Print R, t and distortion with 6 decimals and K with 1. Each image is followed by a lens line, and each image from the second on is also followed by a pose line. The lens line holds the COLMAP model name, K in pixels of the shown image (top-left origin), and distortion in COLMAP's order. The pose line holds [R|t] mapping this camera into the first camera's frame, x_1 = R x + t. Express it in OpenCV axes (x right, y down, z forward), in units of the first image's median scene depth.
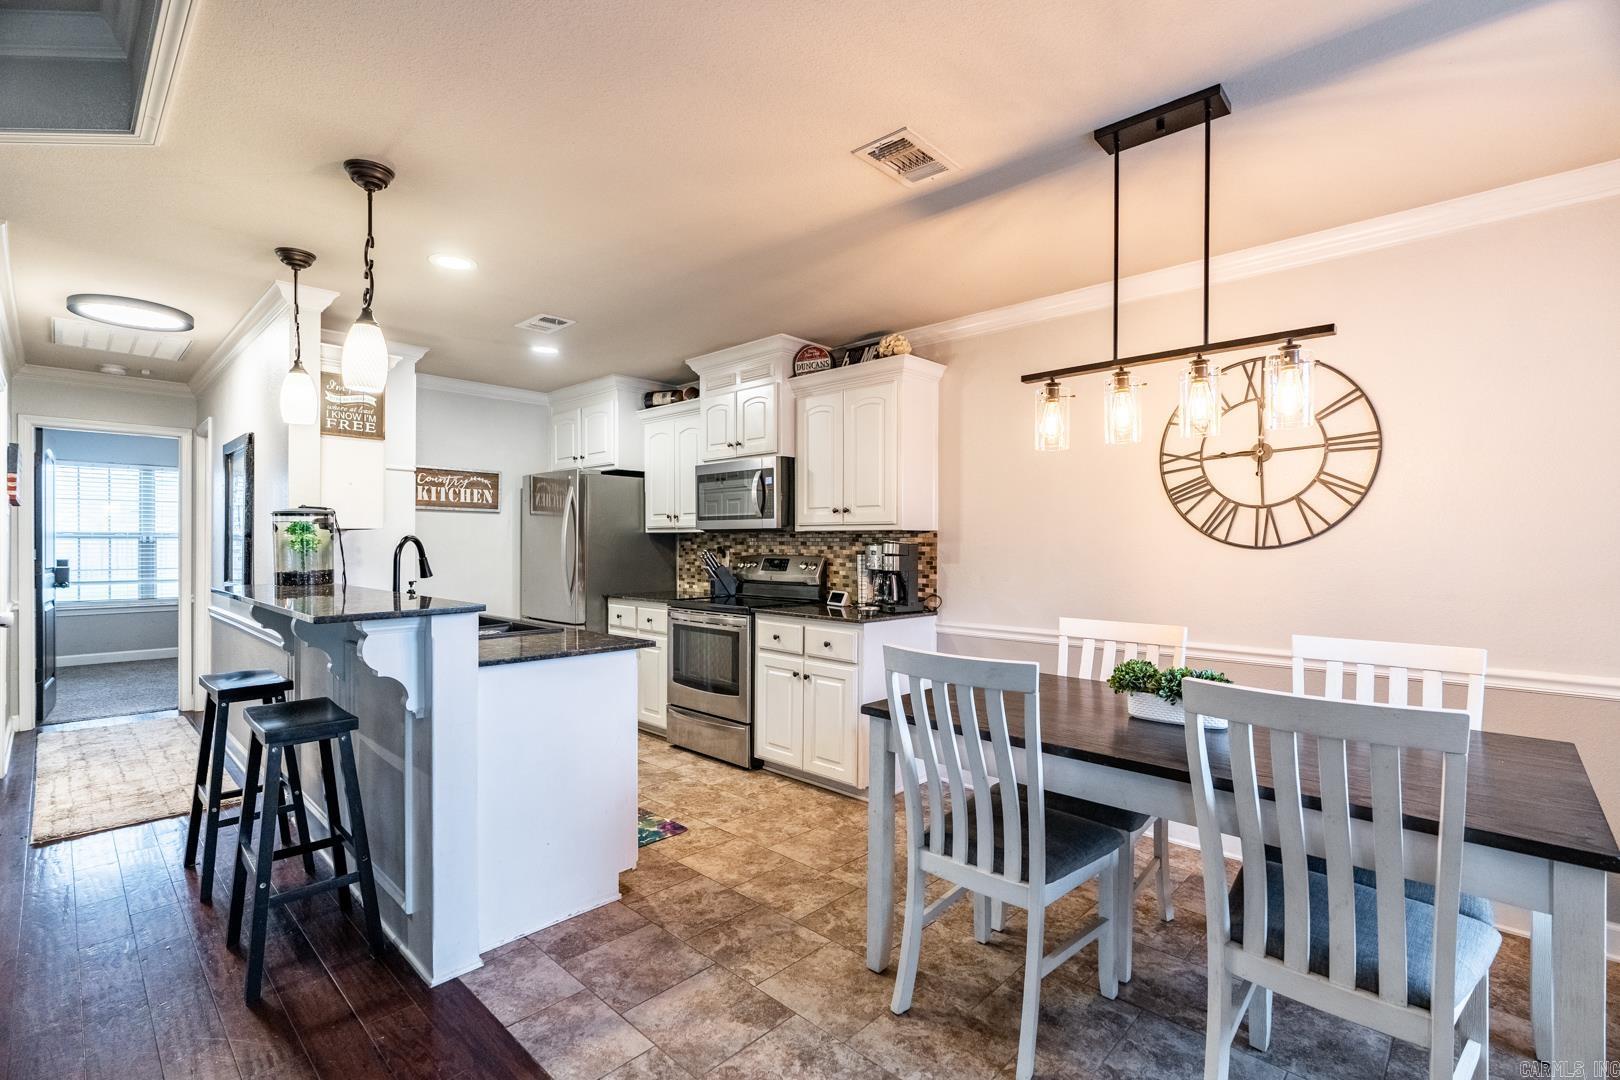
lens RADIAL K [[741.0, 0, 807.7], [0, 741.0, 543.3], [0, 0, 1]] dist [-0.004655, 0.001484]
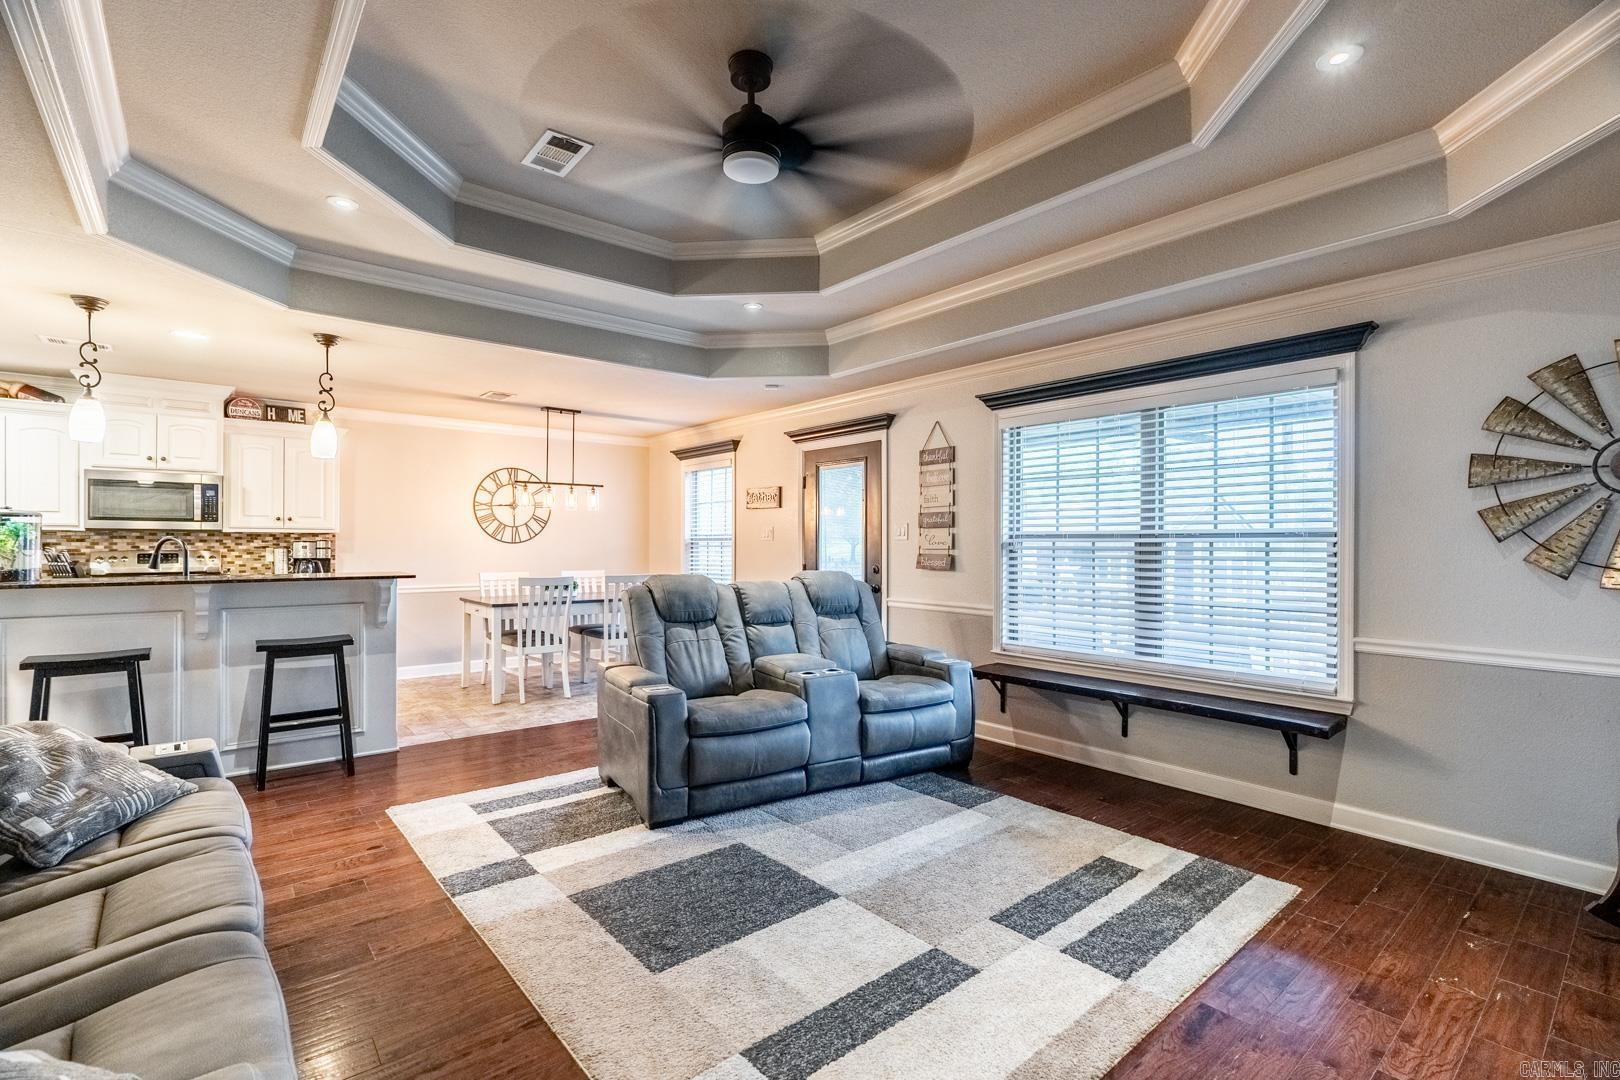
lens RADIAL K [[741.0, 0, 803.0], [0, 741.0, 546.1], [0, 0, 1]] dist [-0.004655, 0.001484]
pose [[0.115653, -0.008553, 0.993253, -1.230150], [-0.002805, 0.999956, 0.008938, -0.005617], [-0.993286, -0.003820, 0.115624, -0.192969]]
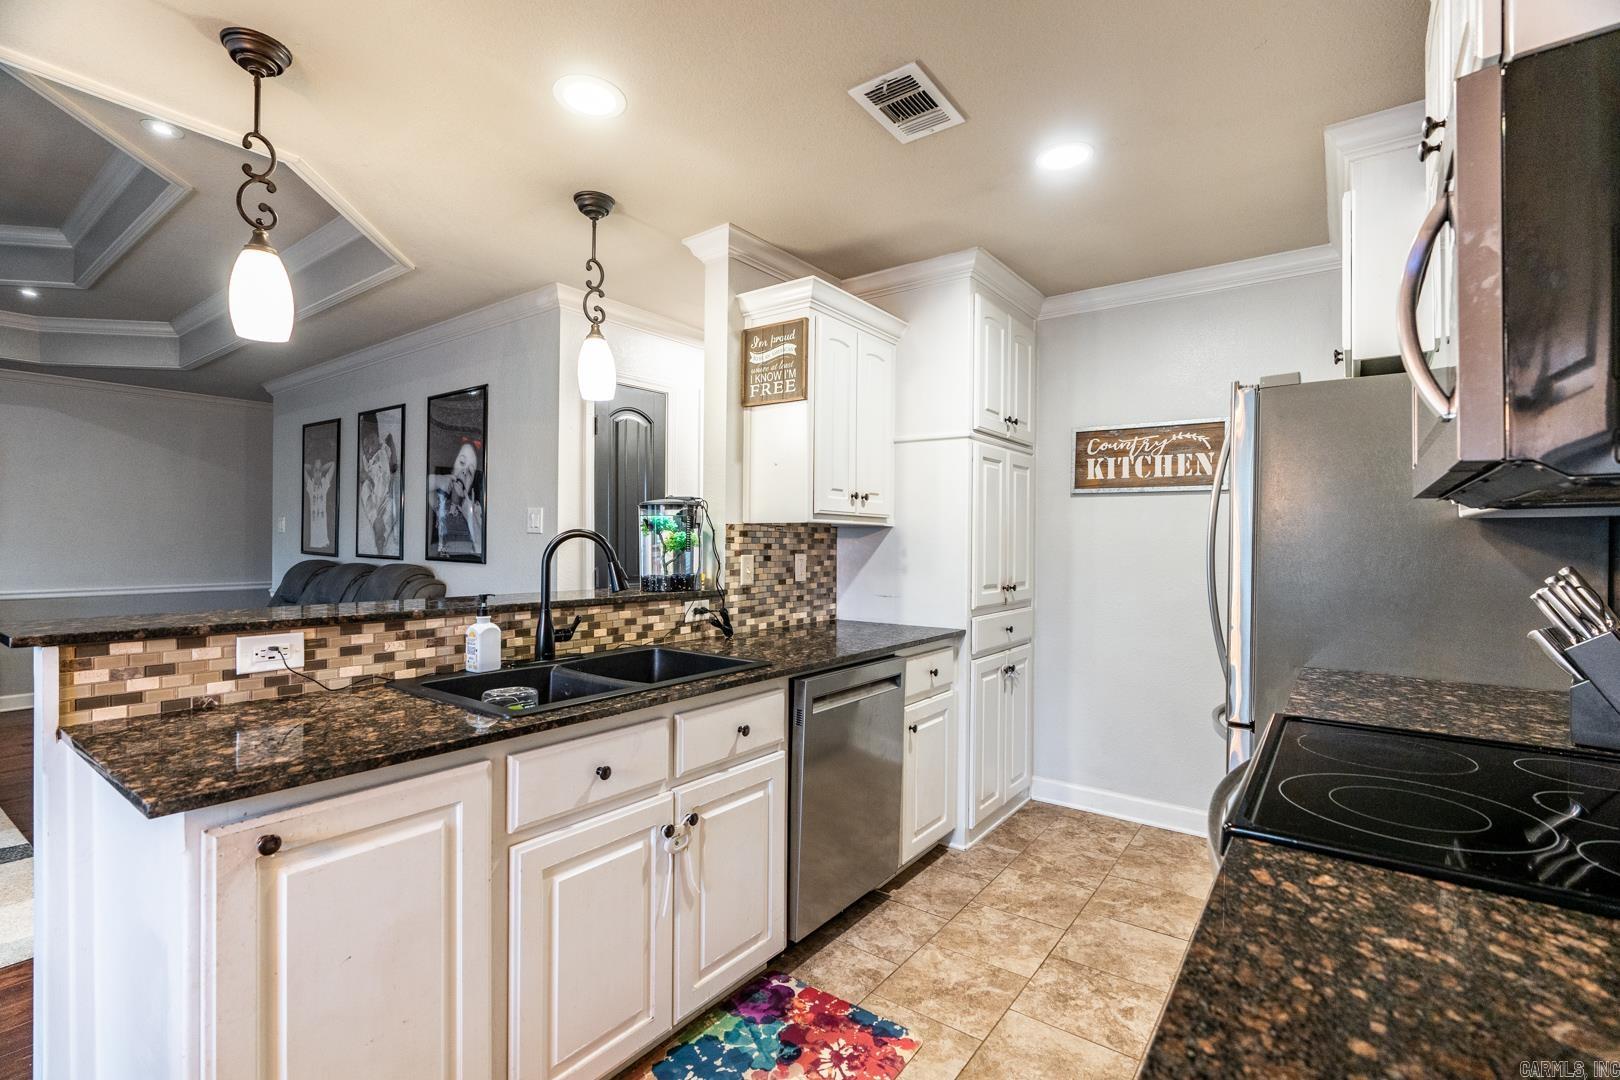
lens RADIAL K [[741.0, 0, 815.8], [0, 741.0, 539.1], [0, 0, 1]] dist [-0.004655, 0.001484]
pose [[0.118450, -0.002510, -0.992957, 0.127794], [-0.008507, 0.999958, -0.003543, -0.000934], [0.992924, 0.008867, 0.118424, 0.817769]]
